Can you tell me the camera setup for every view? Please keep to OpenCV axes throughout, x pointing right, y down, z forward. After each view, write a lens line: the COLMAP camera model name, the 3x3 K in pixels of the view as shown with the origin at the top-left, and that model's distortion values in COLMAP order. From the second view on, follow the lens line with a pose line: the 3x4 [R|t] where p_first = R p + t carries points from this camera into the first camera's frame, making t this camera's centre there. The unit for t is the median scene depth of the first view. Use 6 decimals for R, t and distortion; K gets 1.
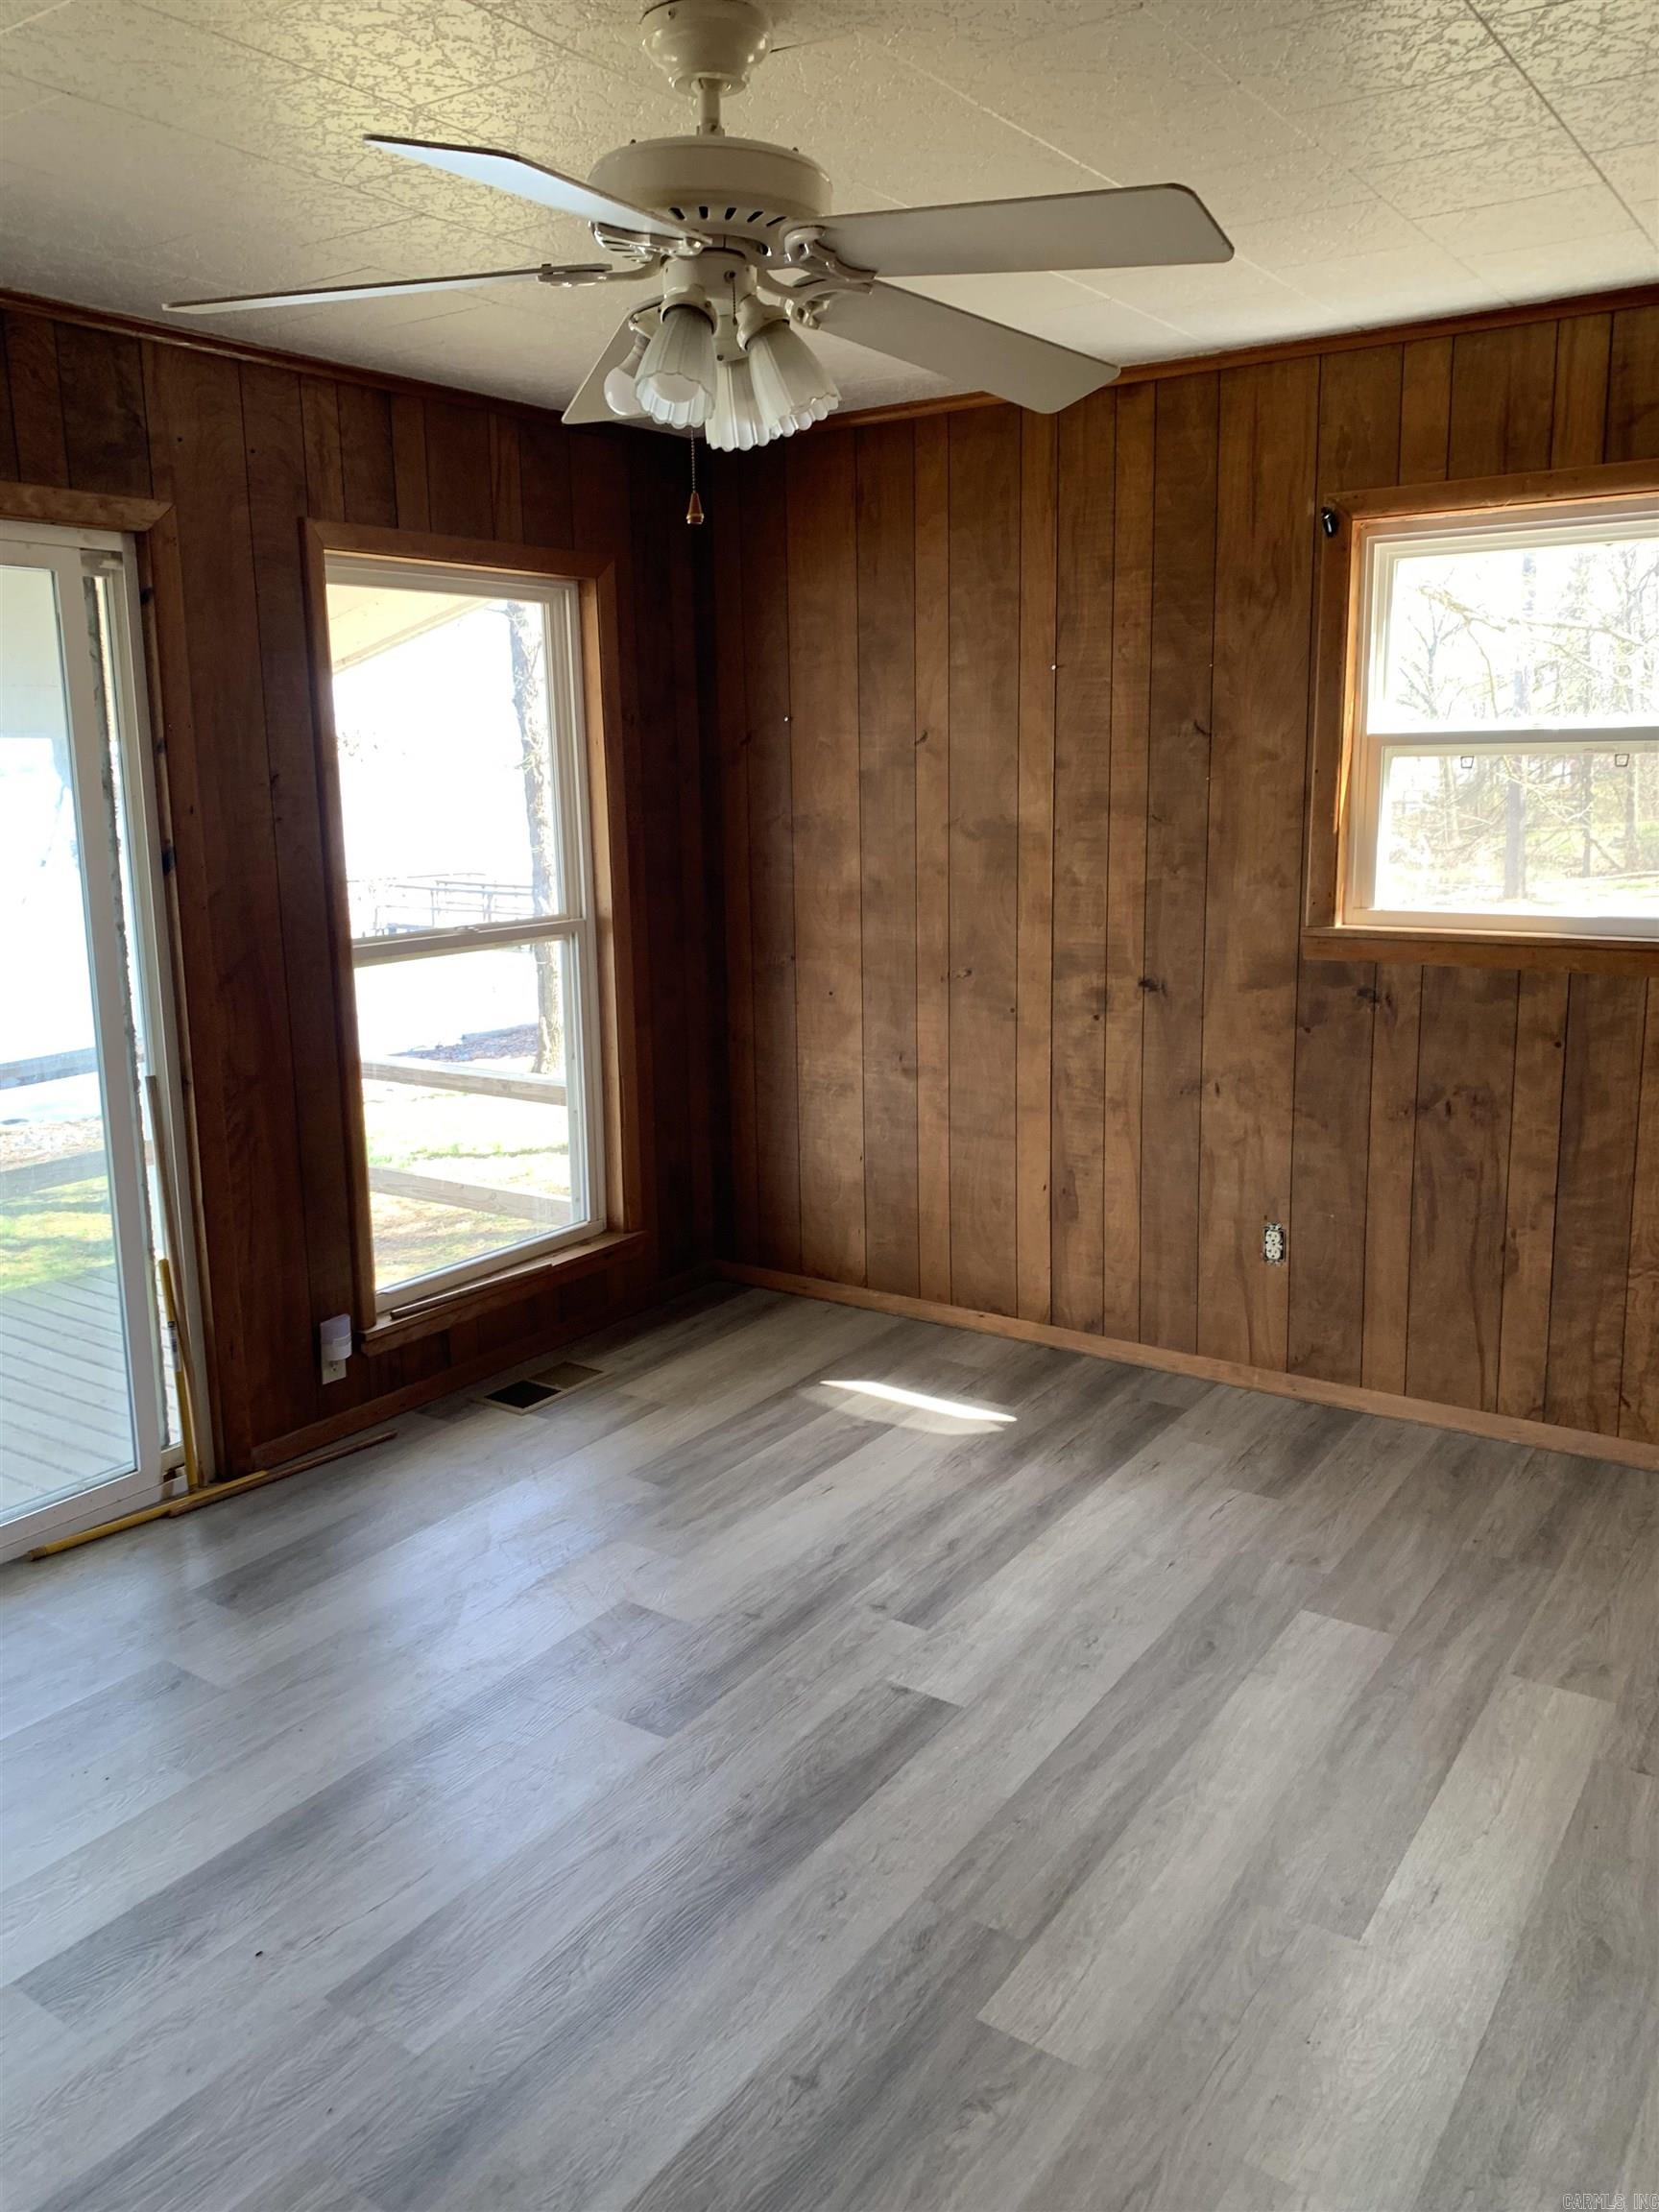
lens RADIAL K [[1693.0, 0, 812.5], [0, 1693.0, 1107.0], [0, 0, 1]] dist [0.024123, -0.020679]
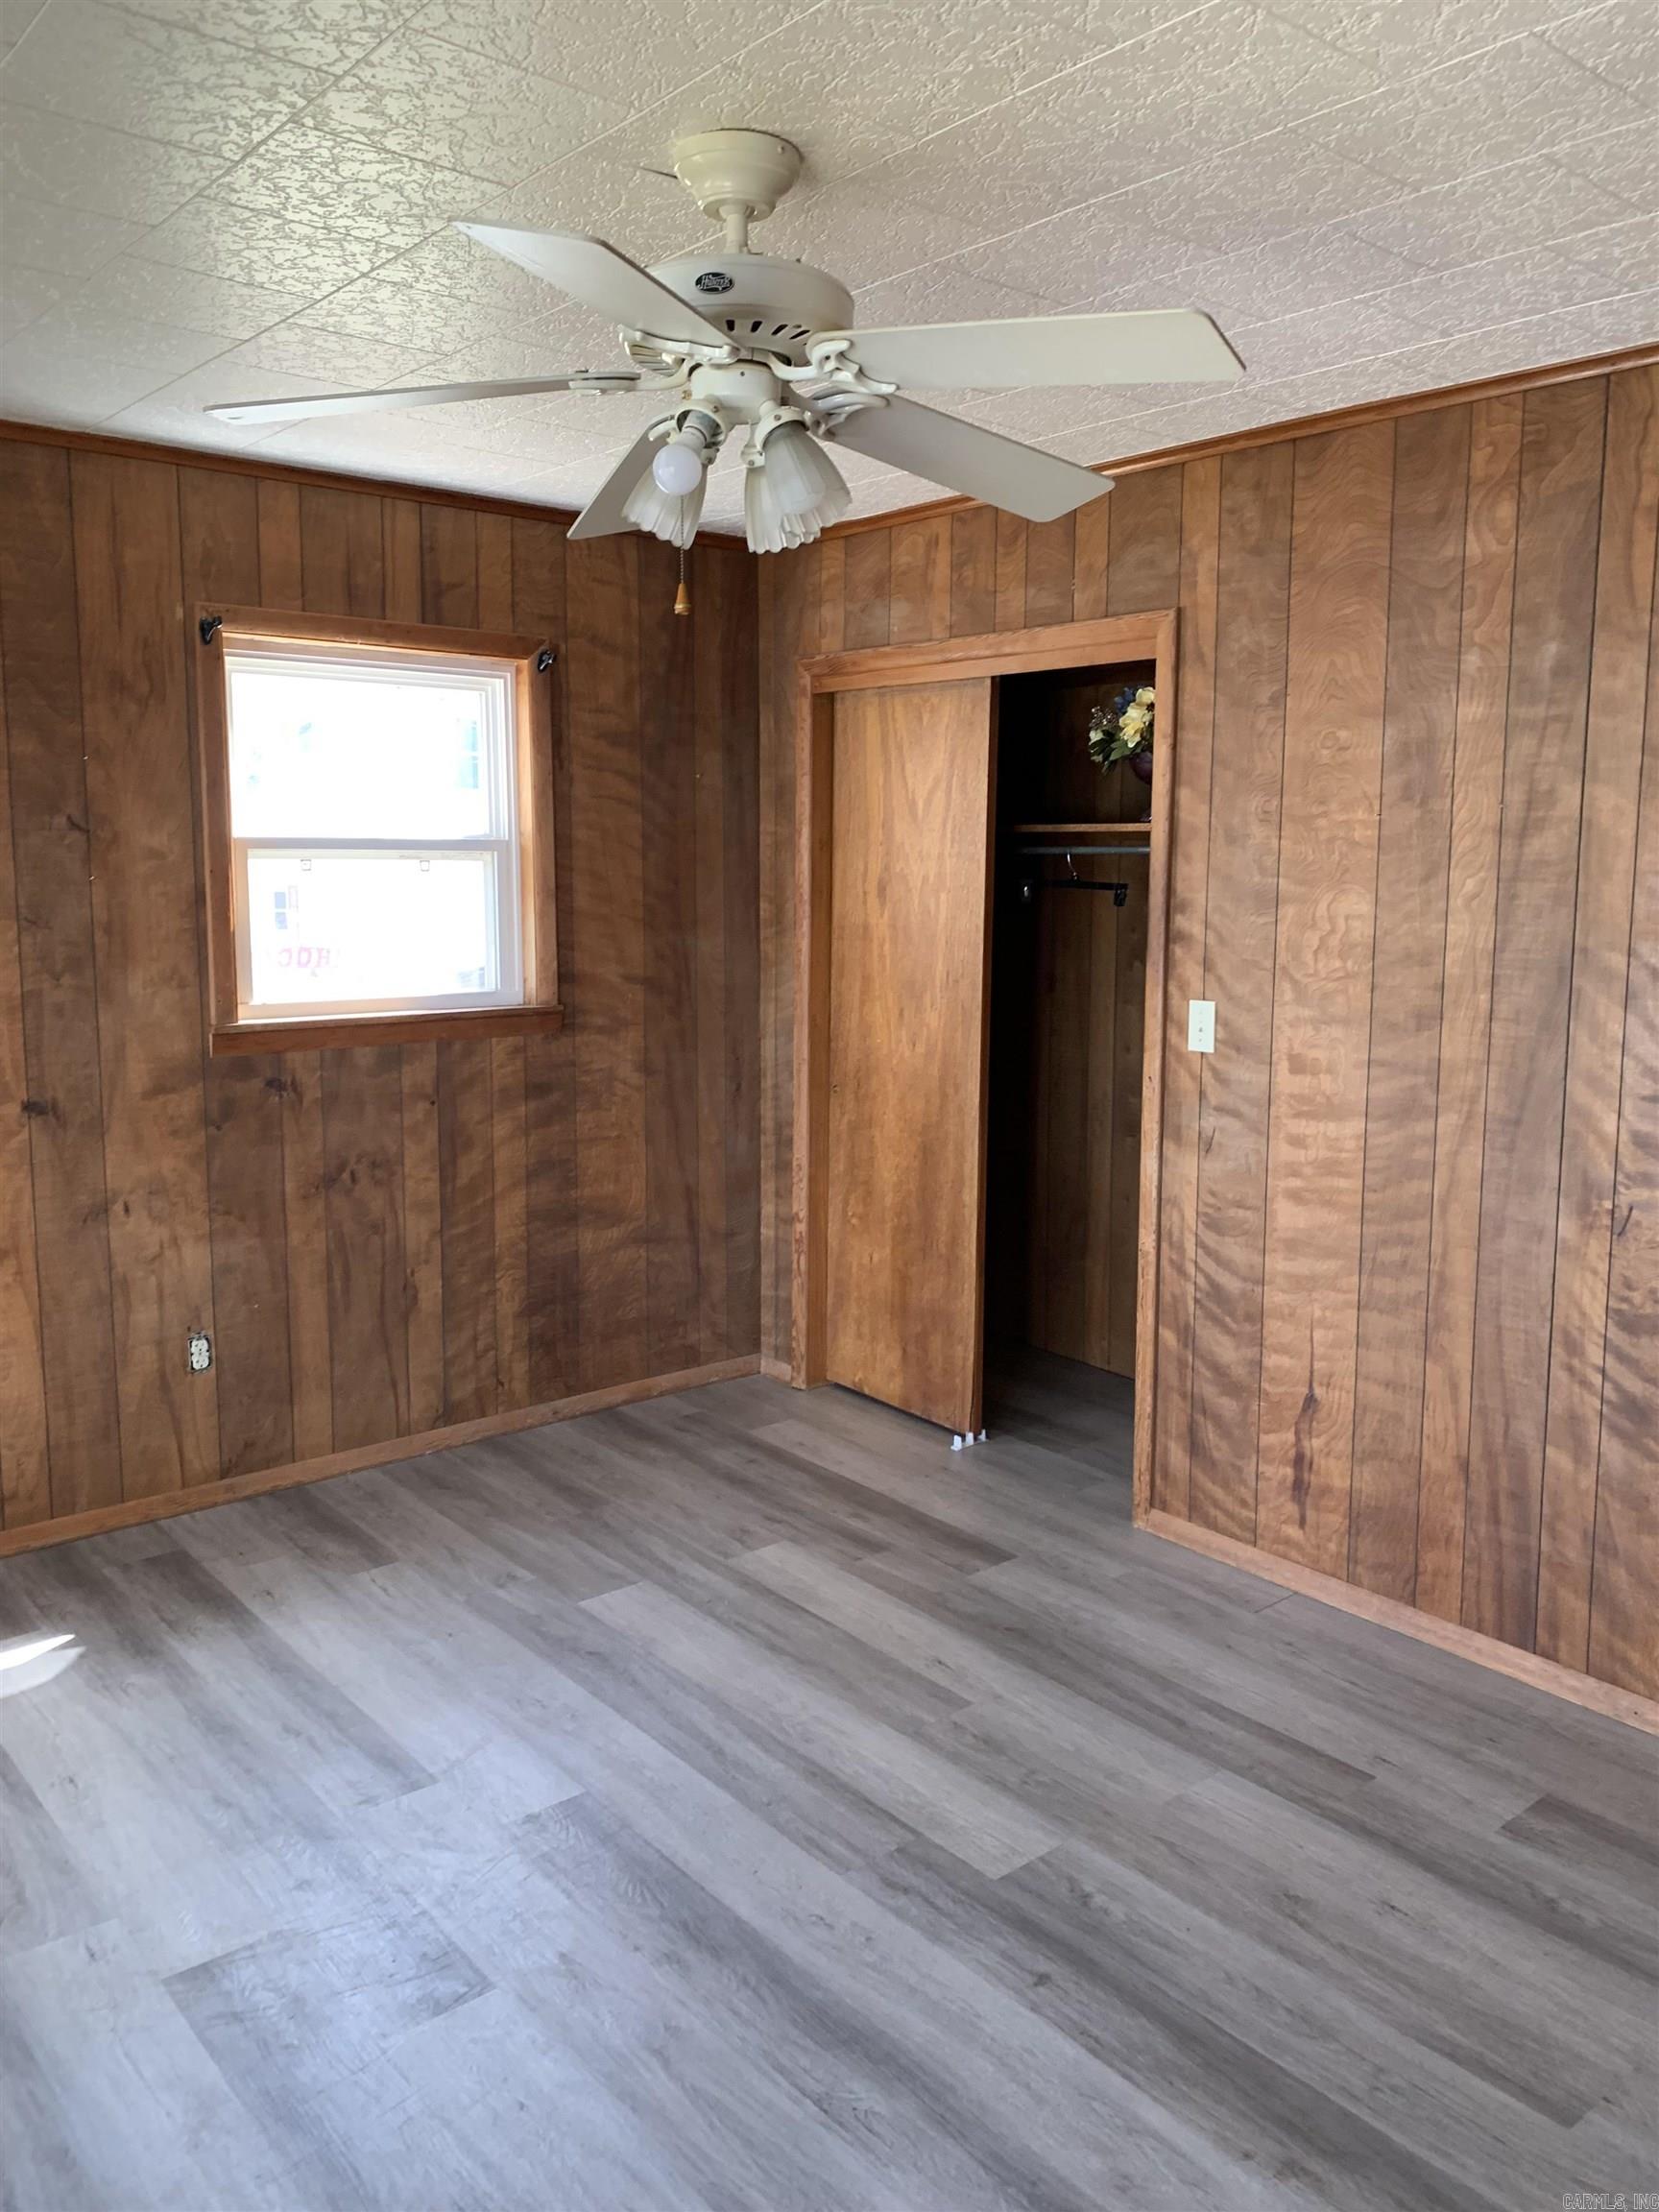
lens RADIAL K [[1693.0, 0, 830.2], [0, 1693.0, 1102.6], [0, 0, 1]] dist [0.024123, -0.020679]
pose [[0.253789, -0.121085, 0.959651, -0.587697], [0.186268, 0.979682, 0.074352, -0.068849], [-0.949155, 0.159882, 0.271186, 0.394297]]
